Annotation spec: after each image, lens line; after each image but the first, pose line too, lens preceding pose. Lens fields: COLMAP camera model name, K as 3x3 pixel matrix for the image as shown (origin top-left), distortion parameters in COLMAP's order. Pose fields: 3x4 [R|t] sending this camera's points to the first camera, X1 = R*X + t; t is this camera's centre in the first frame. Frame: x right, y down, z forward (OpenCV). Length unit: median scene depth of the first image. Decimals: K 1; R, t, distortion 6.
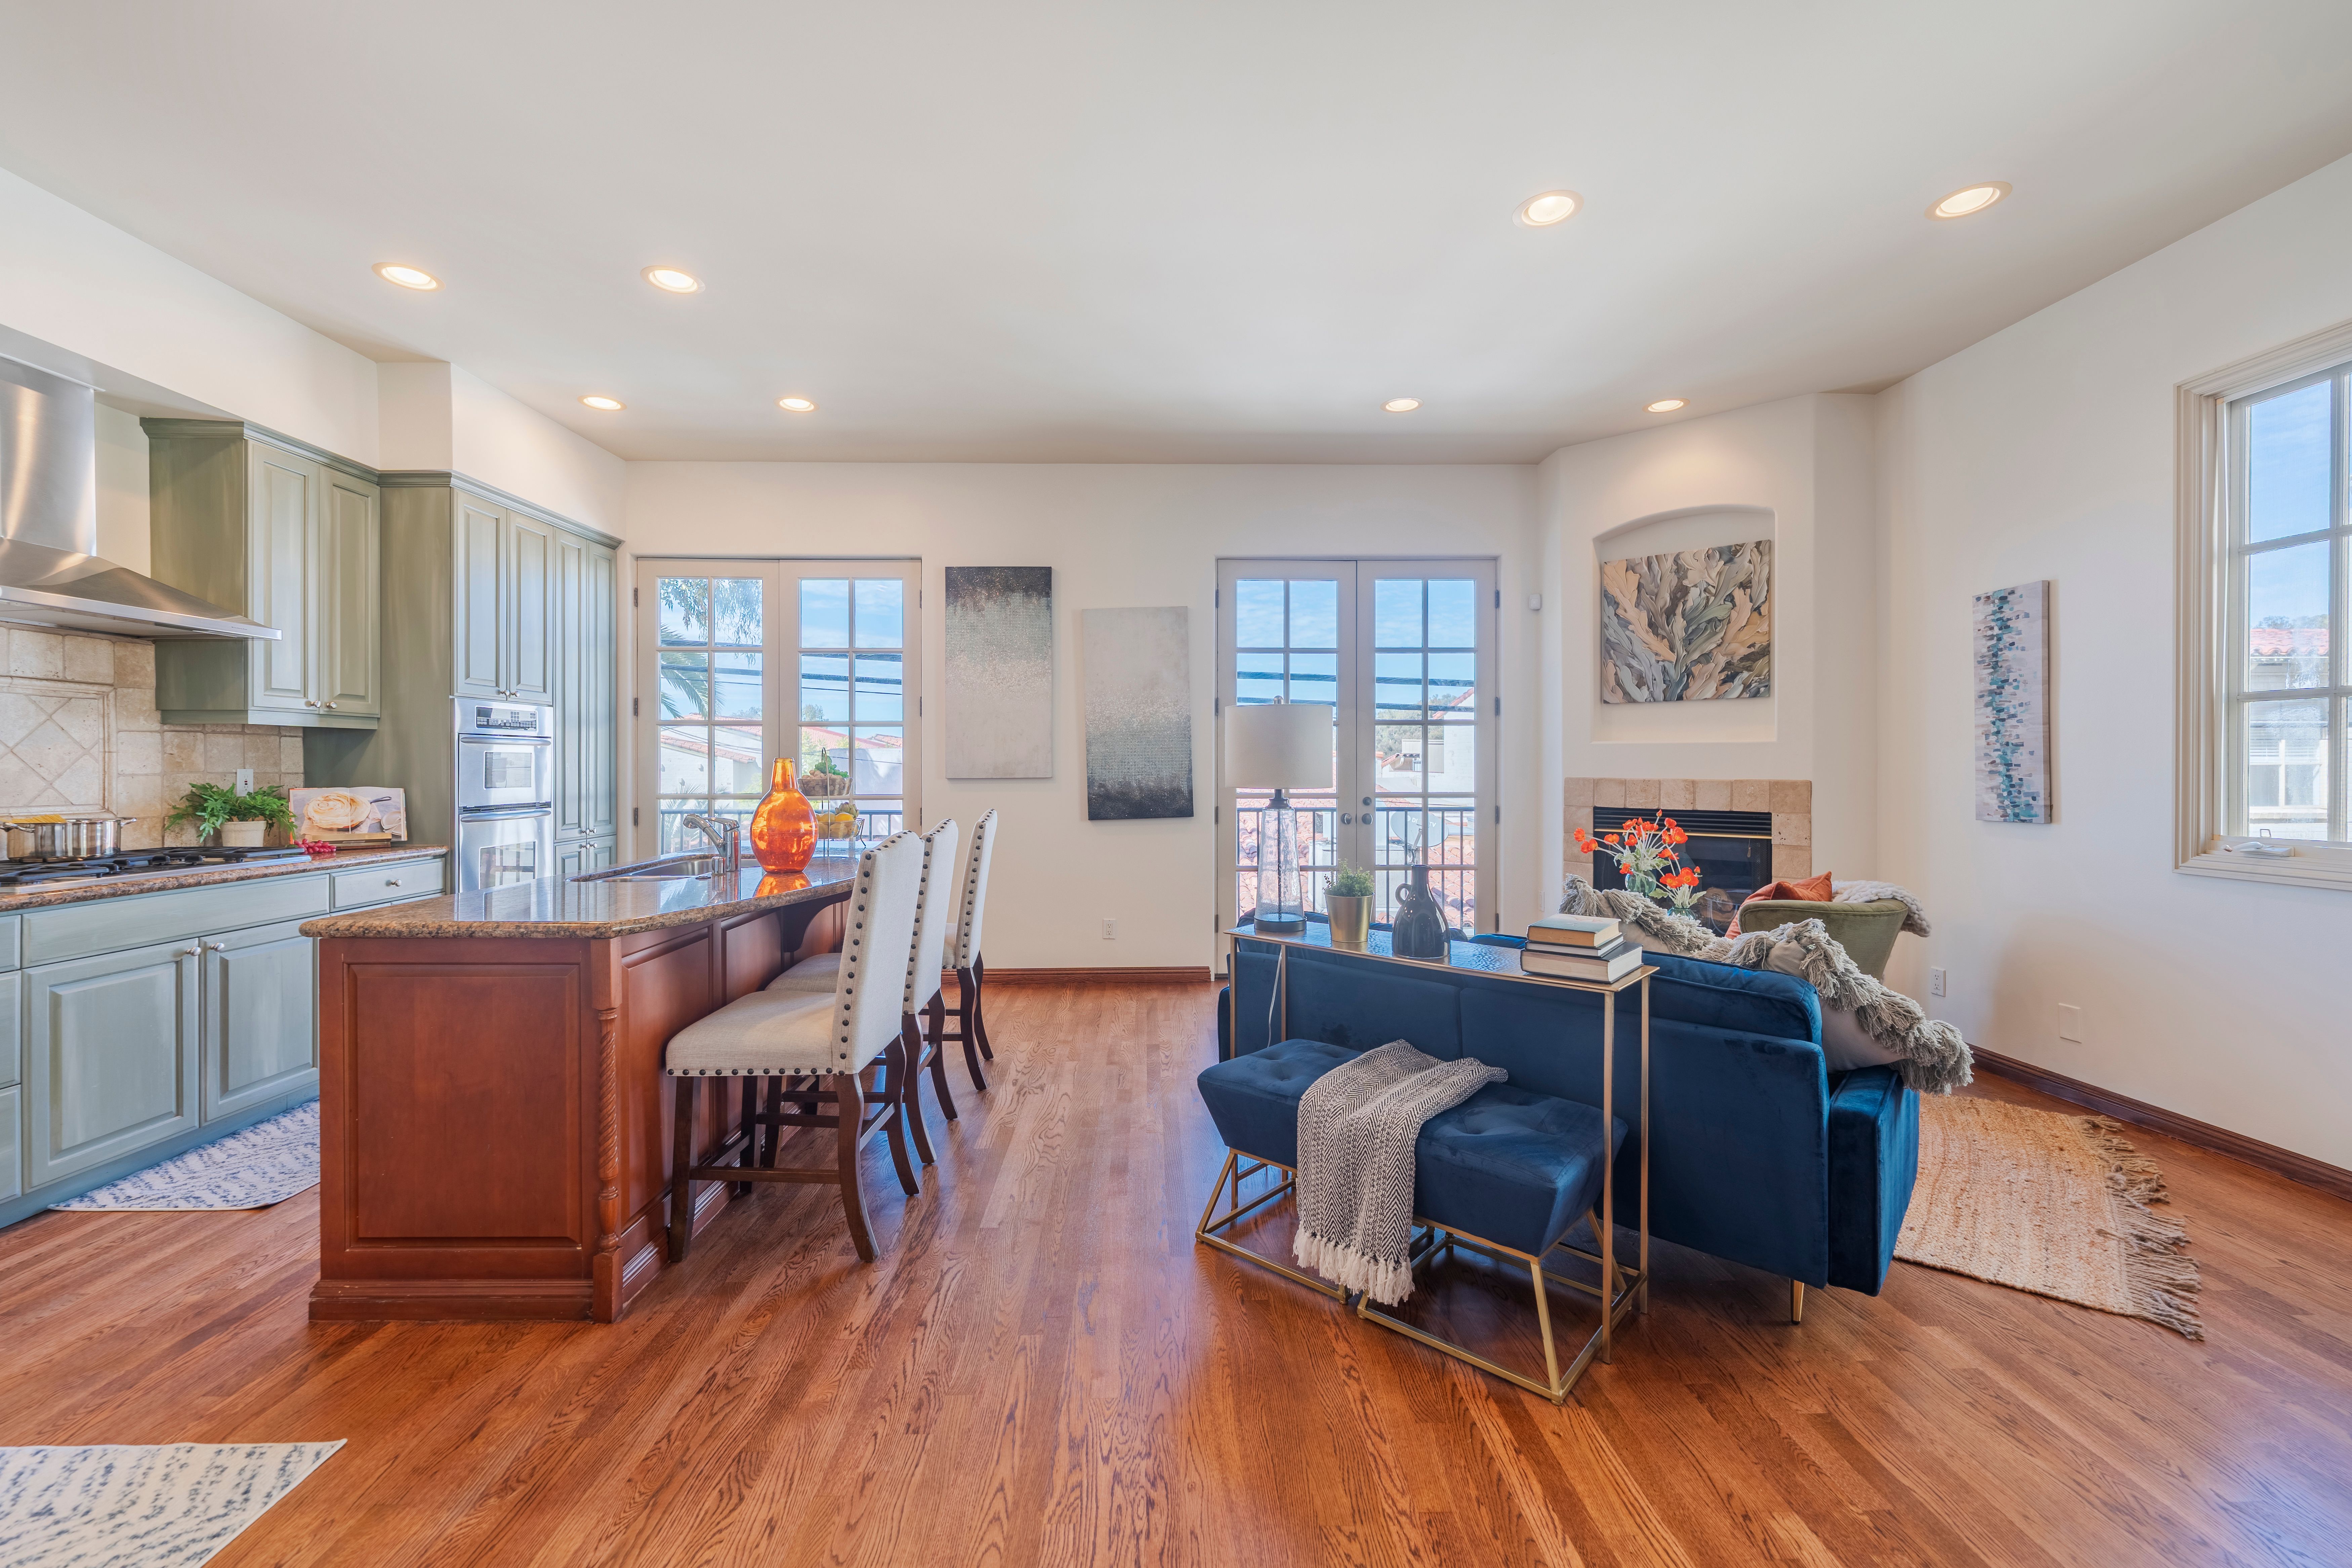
lens RADIAL K [[949.1, 0, 1171.7], [0, 949.1, 759.6], [0, 0, 1]] dist [0.002244, -0.001101]
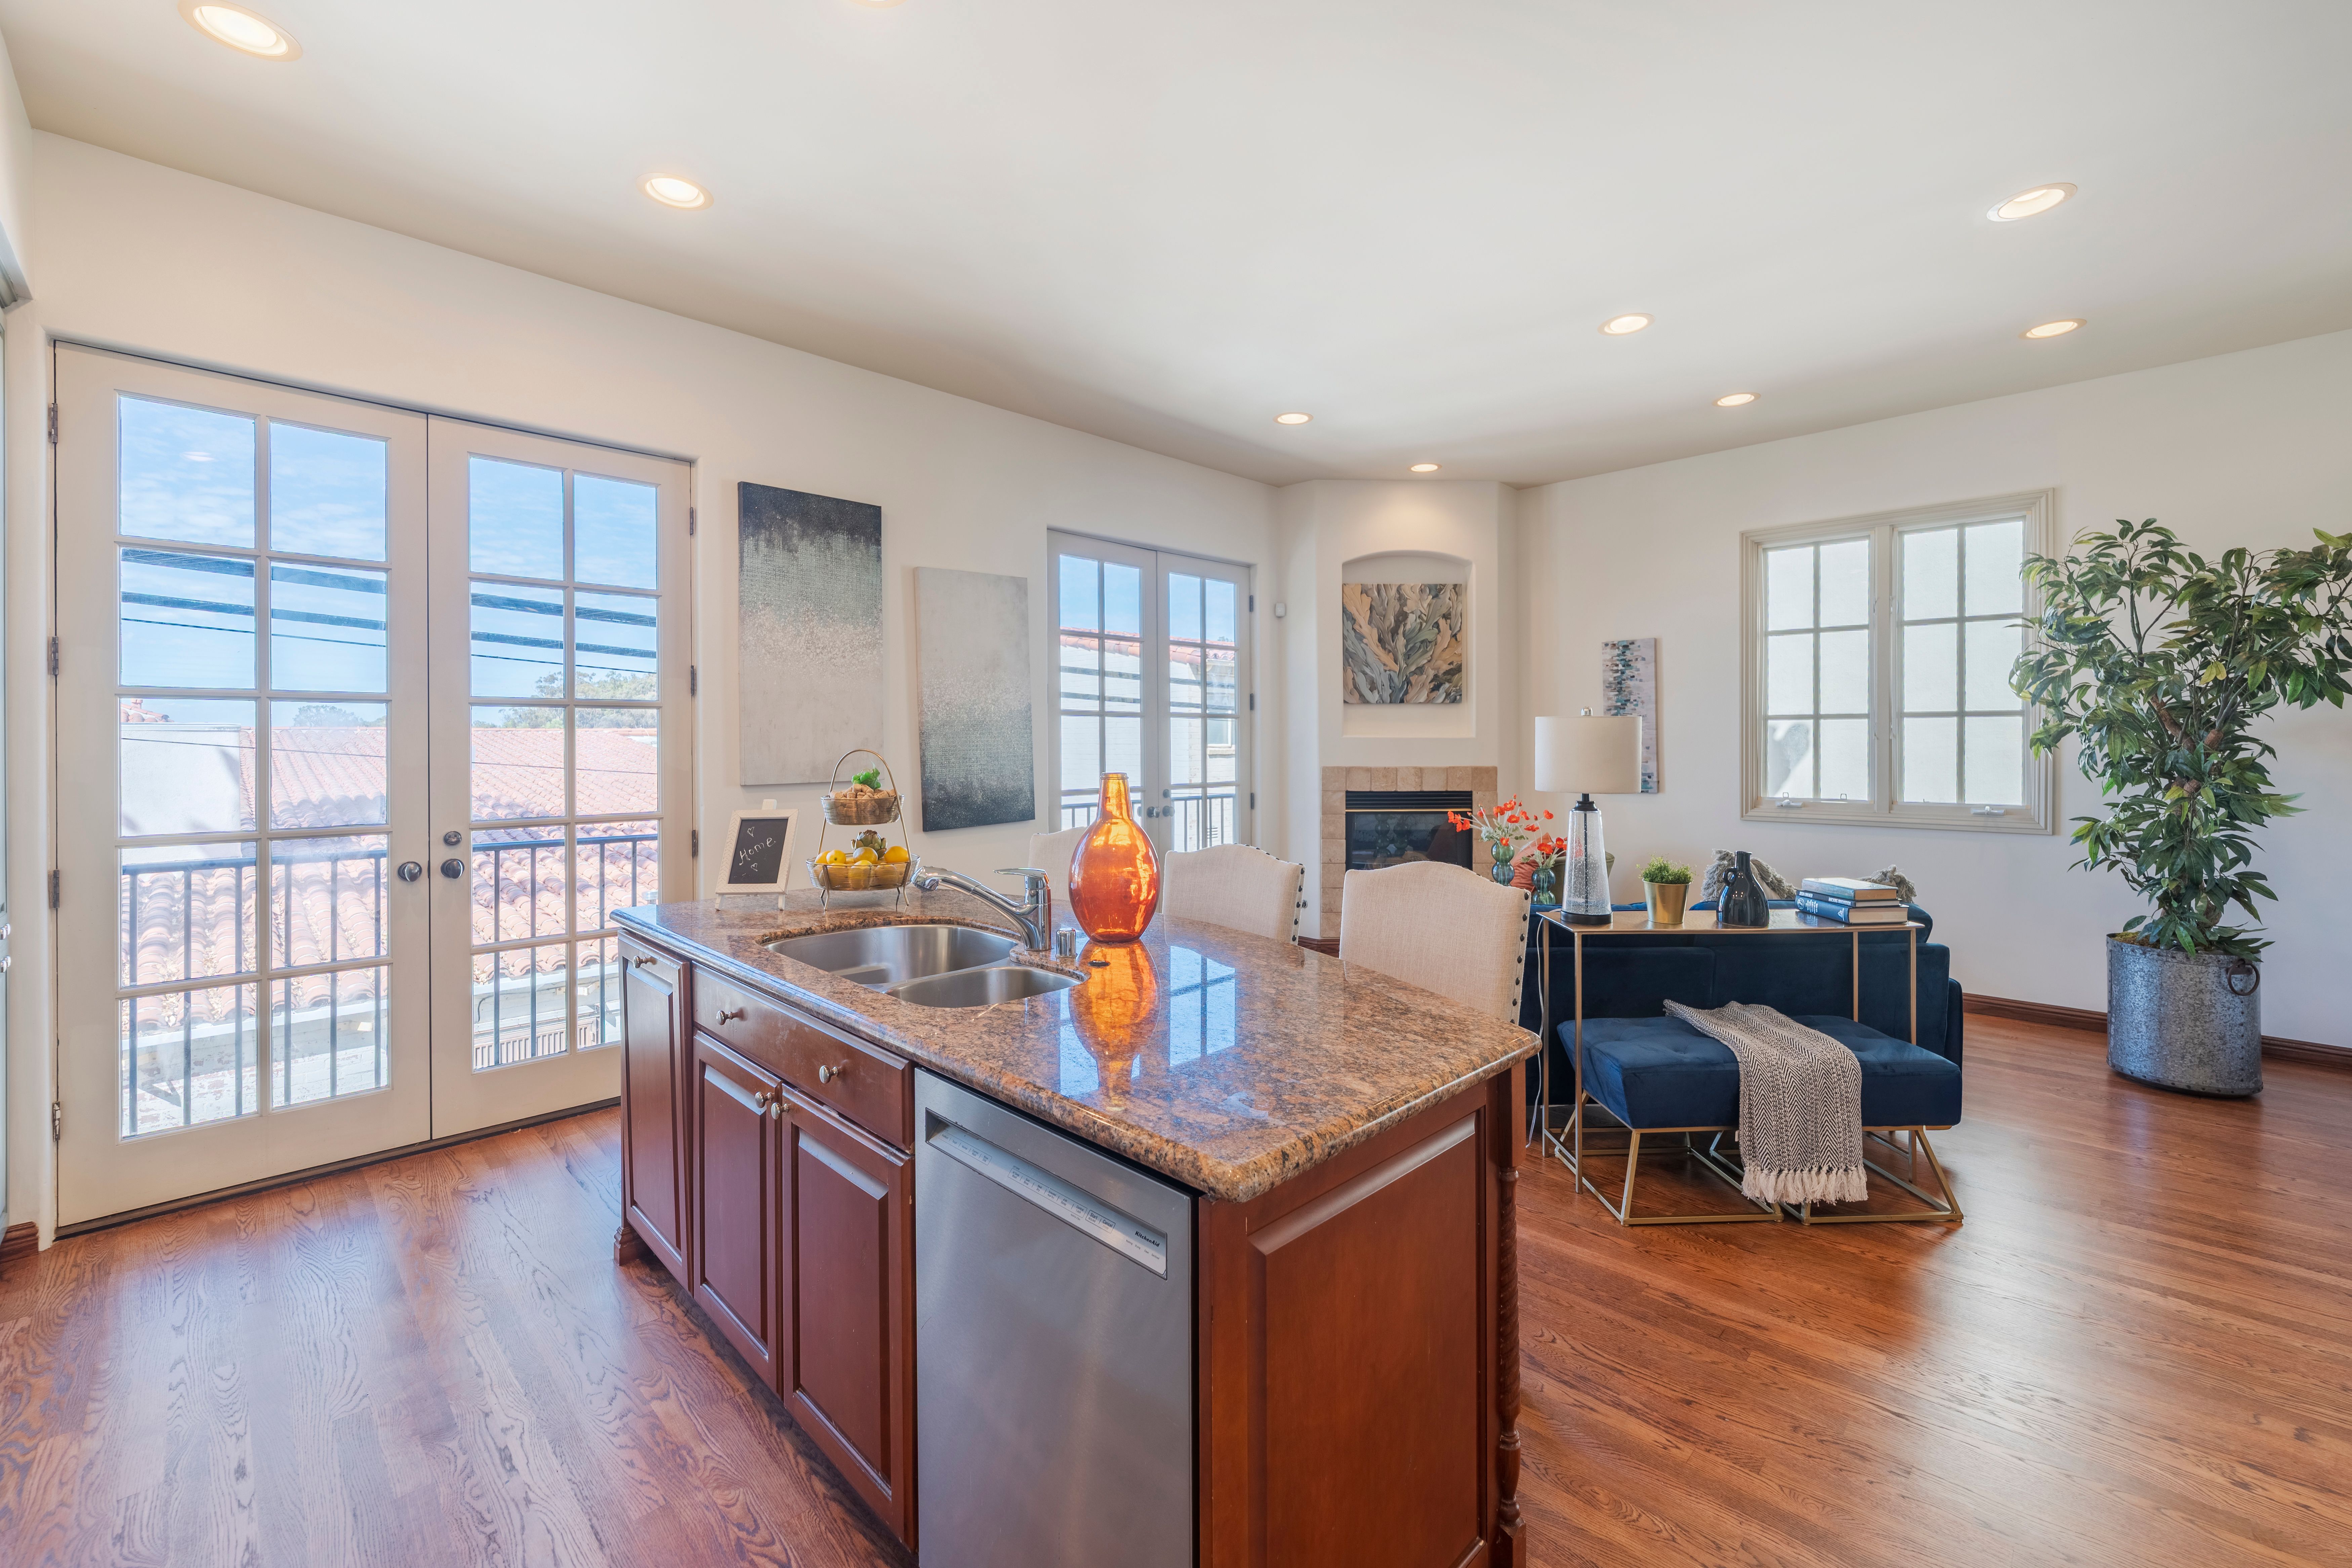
lens RADIAL K [[949.1, 0, 1175.5], [0, 949.1, 753.2], [0, 0, 1]] dist [0.002244, -0.001101]
pose [[0.719672, -0.011697, 0.694216, -0.591239], [-0.000595, 0.999847, 0.017463, -0.019672], [-0.694314, -0.012981, 0.719555, 0.331794]]
